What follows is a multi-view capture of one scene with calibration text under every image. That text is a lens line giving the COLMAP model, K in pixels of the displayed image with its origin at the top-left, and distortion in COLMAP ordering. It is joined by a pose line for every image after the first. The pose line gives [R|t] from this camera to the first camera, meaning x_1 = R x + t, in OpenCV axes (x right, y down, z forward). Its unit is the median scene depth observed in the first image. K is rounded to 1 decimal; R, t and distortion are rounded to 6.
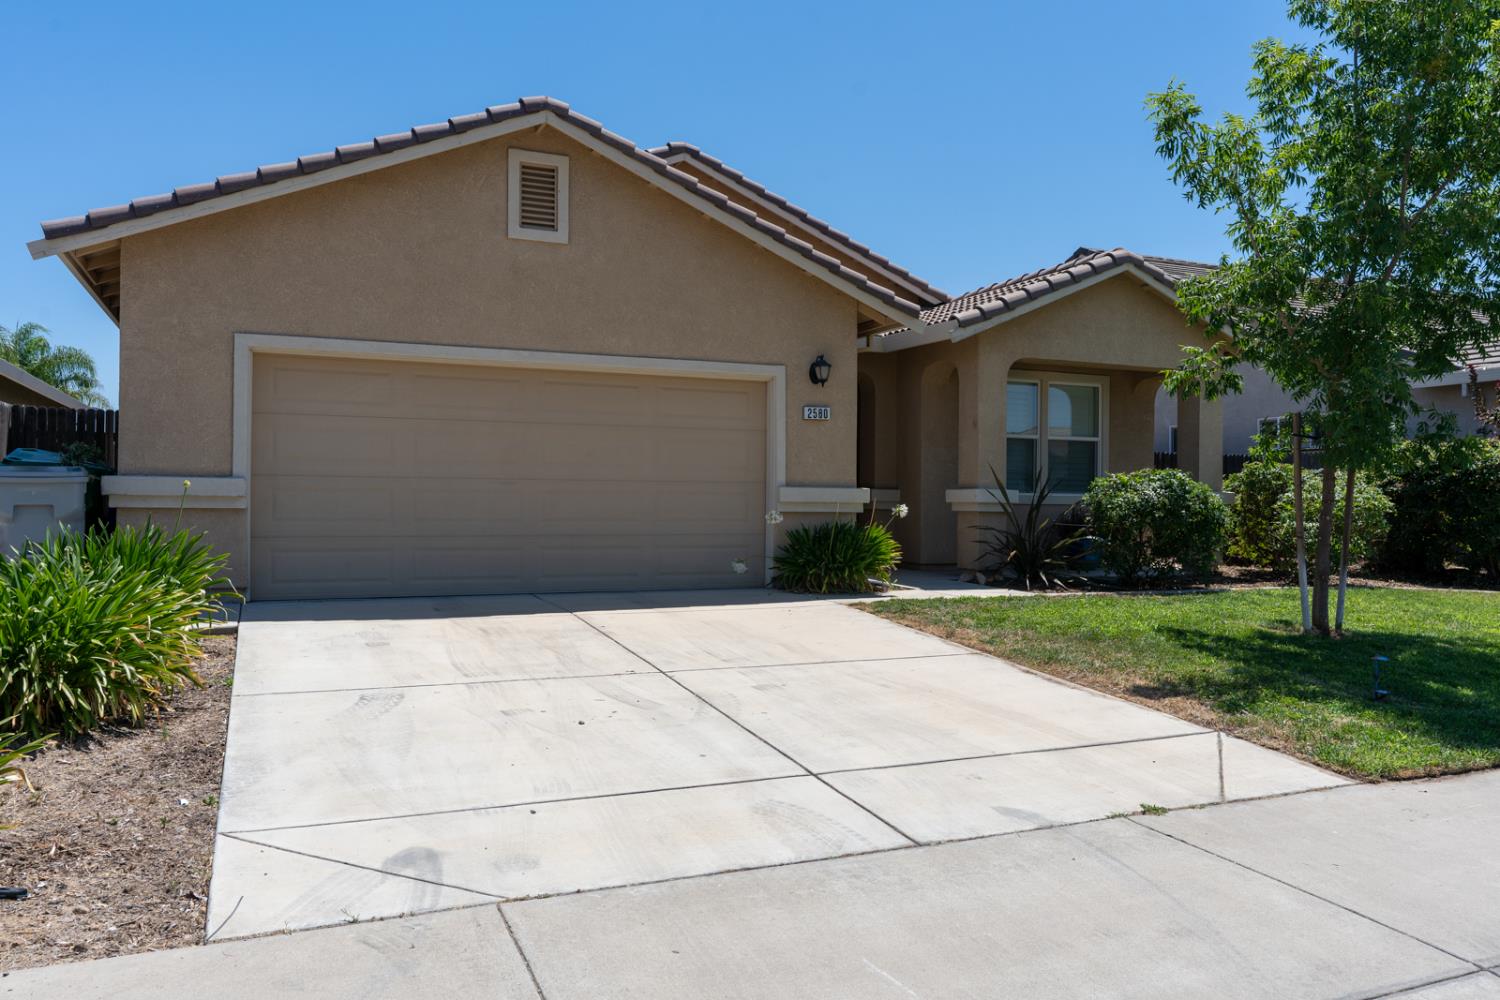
lens RADIAL K [[1123.1, 0, 752.8], [0, 1123.1, 500.2], [0, 0, 1]] dist [-0.006110, -0.003145]
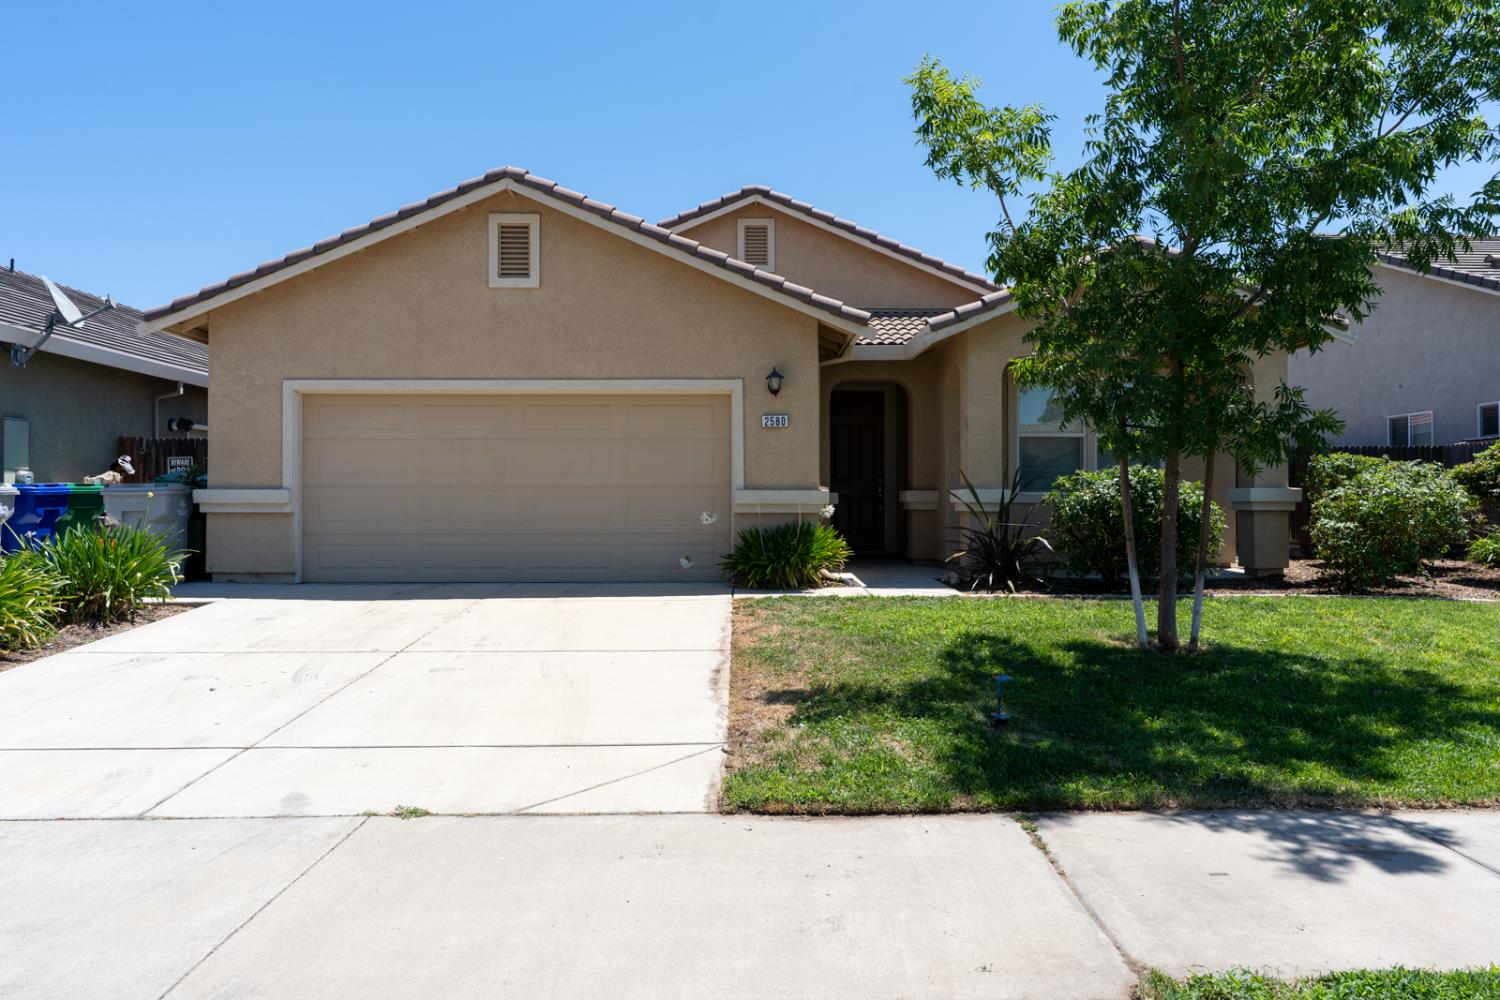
lens RADIAL K [[971.1, 0, 753.4], [0, 971.1, 502.1], [0, 0, 1]] dist [0.002641, 0.002269]
pose [[0.920462, -0.008427, -0.390742, 0.446687], [0.008931, 0.999960, -0.000528, 0.000507], [0.390731, -0.003004, 0.920500, 0.145726]]
